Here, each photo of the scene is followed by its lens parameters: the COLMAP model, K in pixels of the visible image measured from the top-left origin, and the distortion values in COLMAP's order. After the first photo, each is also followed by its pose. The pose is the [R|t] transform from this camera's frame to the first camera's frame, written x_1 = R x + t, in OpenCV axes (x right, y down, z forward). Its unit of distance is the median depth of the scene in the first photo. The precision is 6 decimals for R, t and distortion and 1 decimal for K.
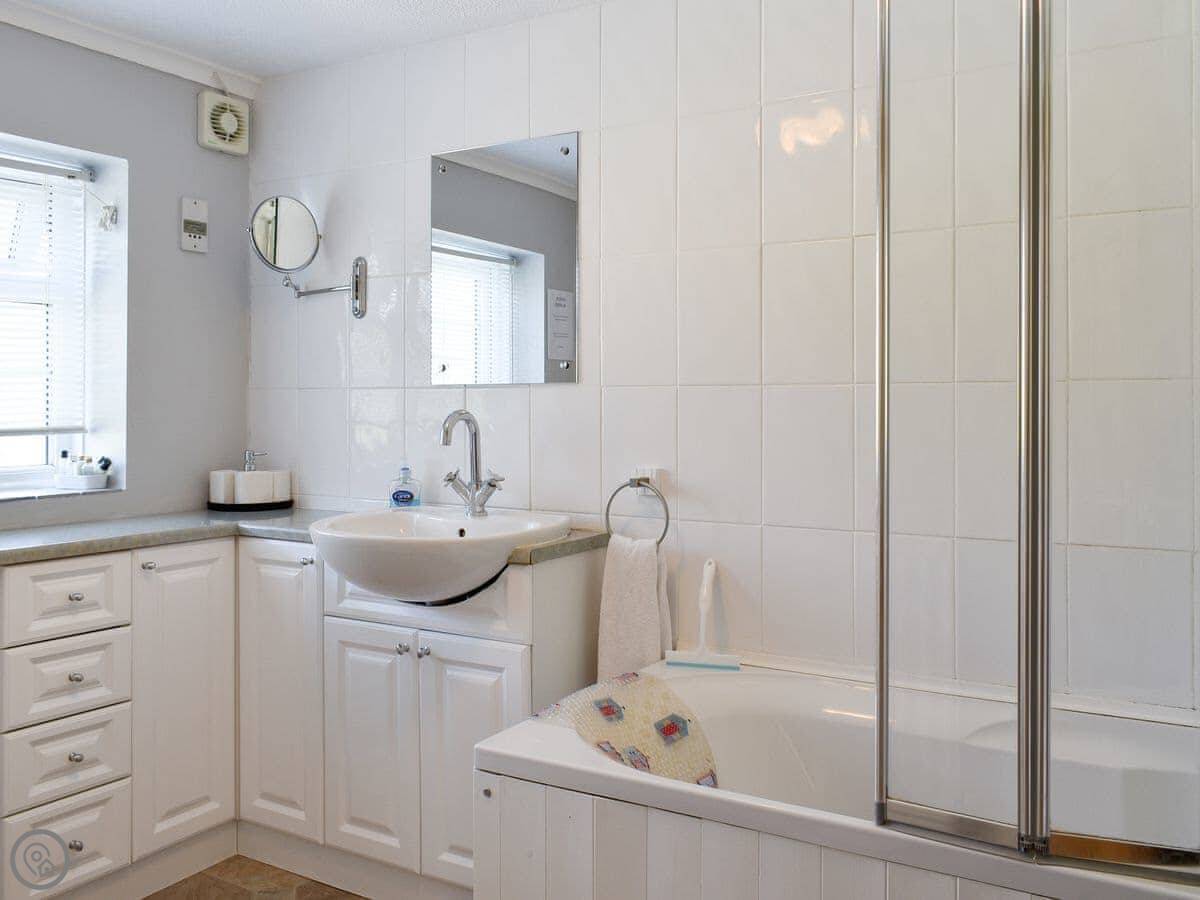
lens RADIAL K [[1059.3, 0, 596.6], [0, 1059.3, 430.8], [0, 0, 1]] dist [-0.031058, -0.000722]
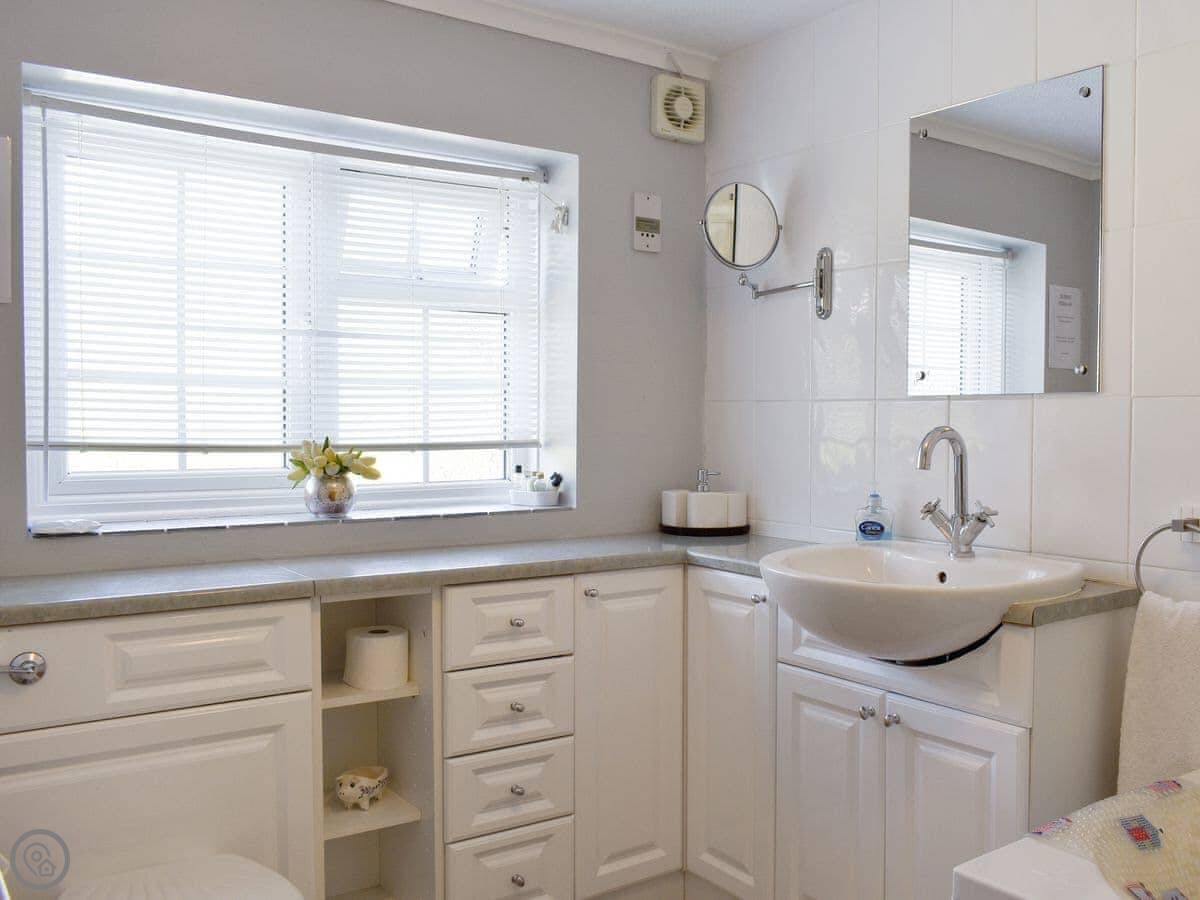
lens RADIAL K [[1065.7, 0, 650.7], [0, 1065.7, 442.0], [0, 0, 1]] dist [-0.029331, -0.007450]
pose [[0.922924, 0.013350, -0.384750, -0.019977], [-0.015422, 0.999878, -0.002298, -0.002143], [0.384672, 0.008054, 0.923018, 0.149604]]
